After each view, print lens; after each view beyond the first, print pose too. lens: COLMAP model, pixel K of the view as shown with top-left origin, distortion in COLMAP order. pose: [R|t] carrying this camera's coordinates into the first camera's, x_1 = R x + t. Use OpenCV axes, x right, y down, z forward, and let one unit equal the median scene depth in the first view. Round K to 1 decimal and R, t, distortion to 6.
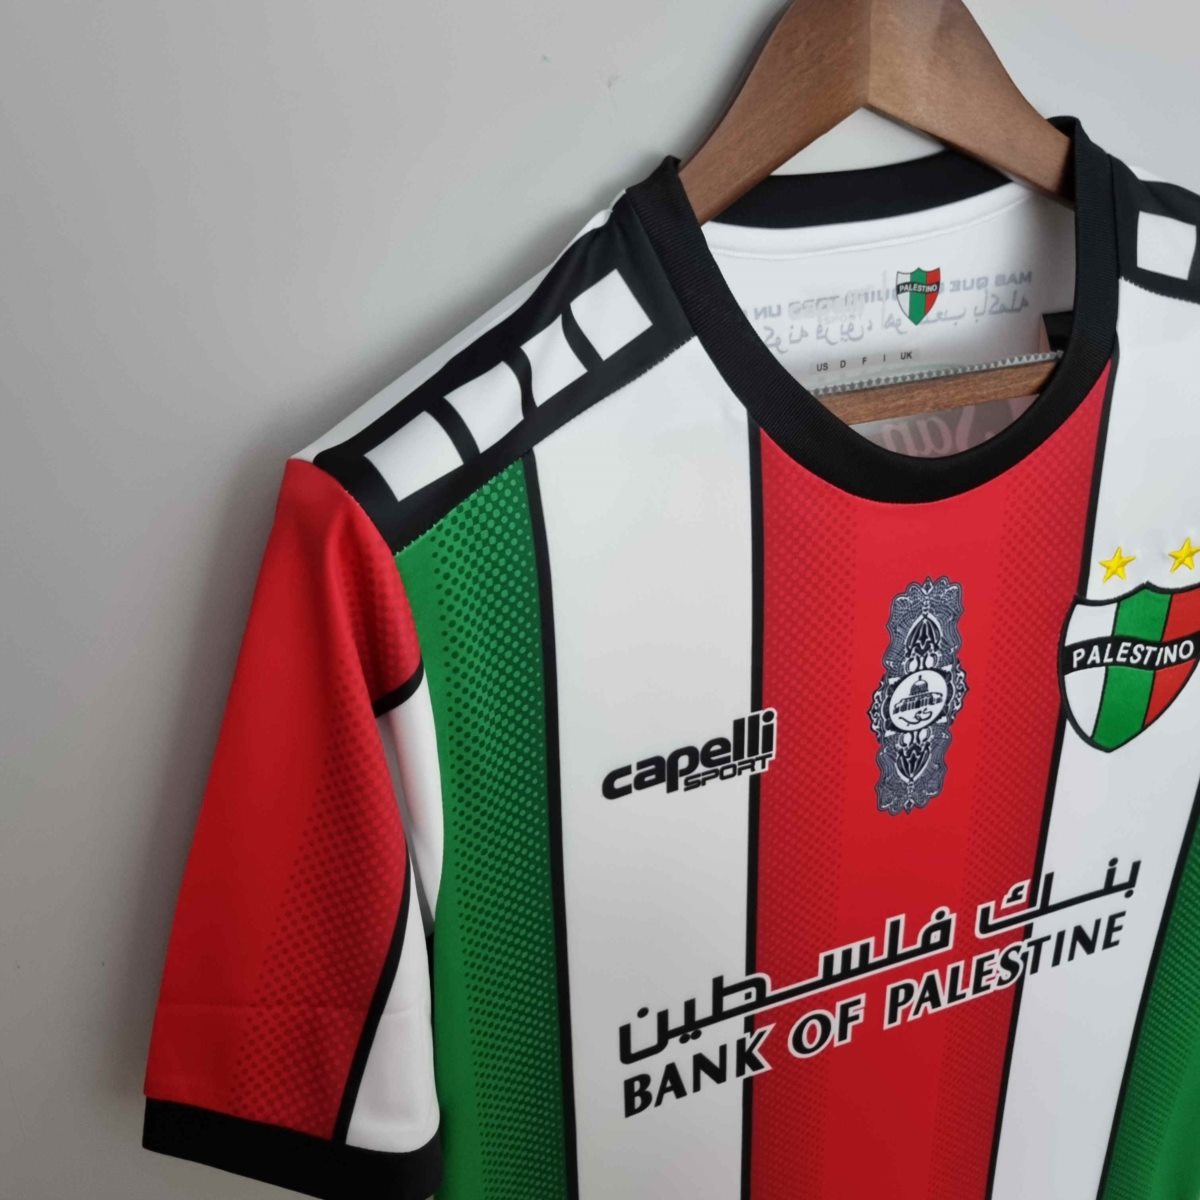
lens RADIAL K [[1230.3, 0, 603.2], [0, 1230.3, 586.1], [0, 0, 1]] dist [0.009773, 0.011030]
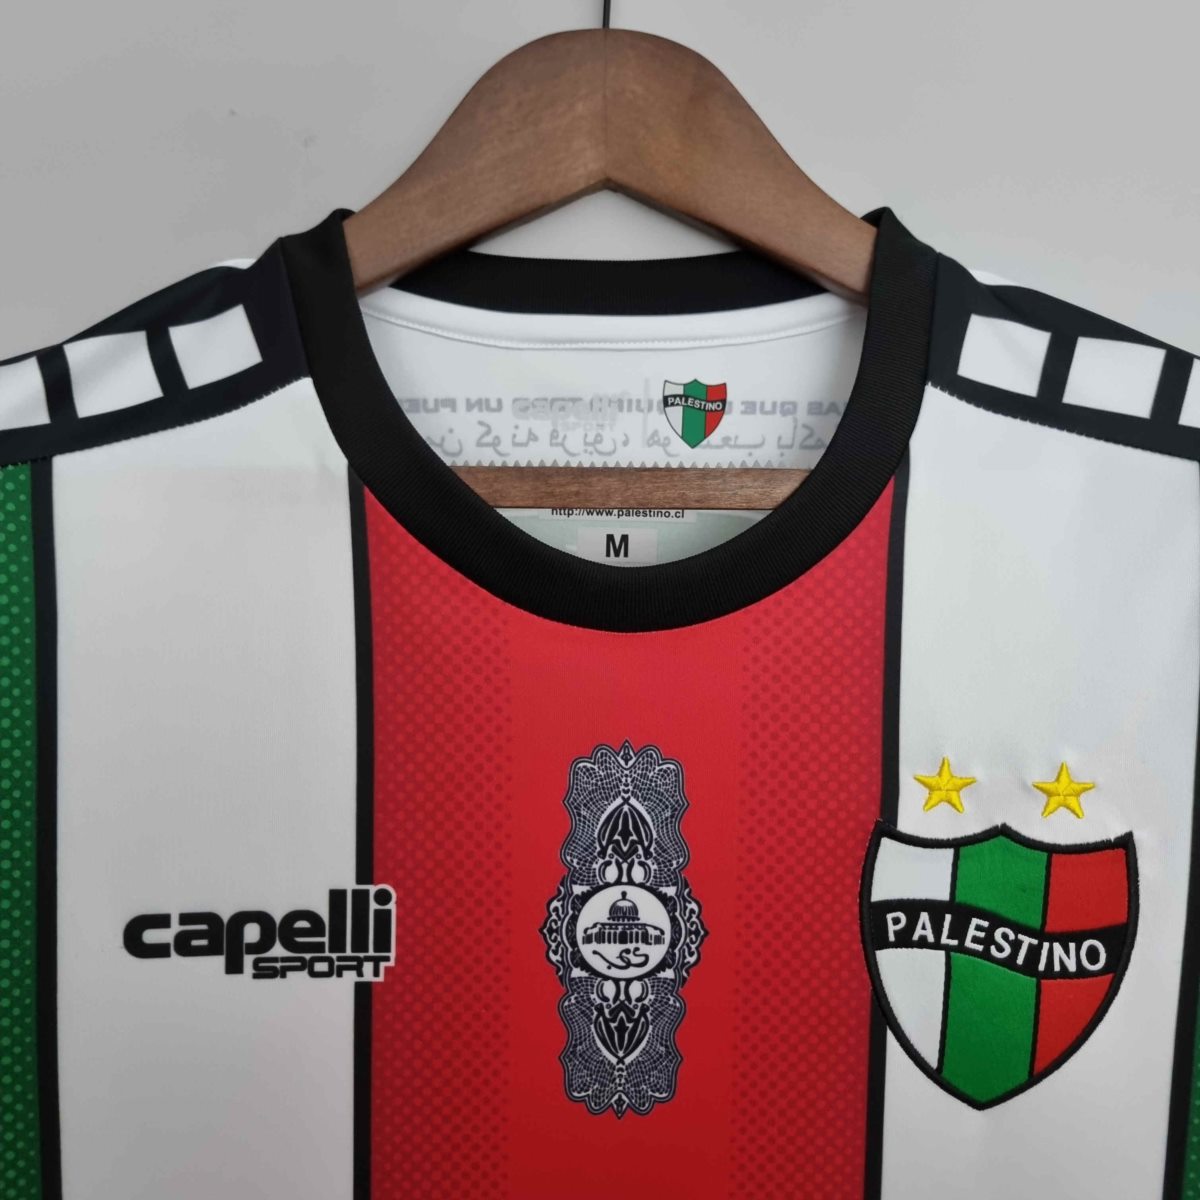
lens RADIAL K [[1230.3, 0, 603.2], [0, 1230.3, 586.1], [0, 0, 1]] dist [0.009773, 0.011030]
pose [[0.938871, 0.073529, -0.336327, 0.480007], [-0.186465, 0.929833, -0.317241, 0.138389], [0.289401, 0.360562, 0.886703, 0.306200]]
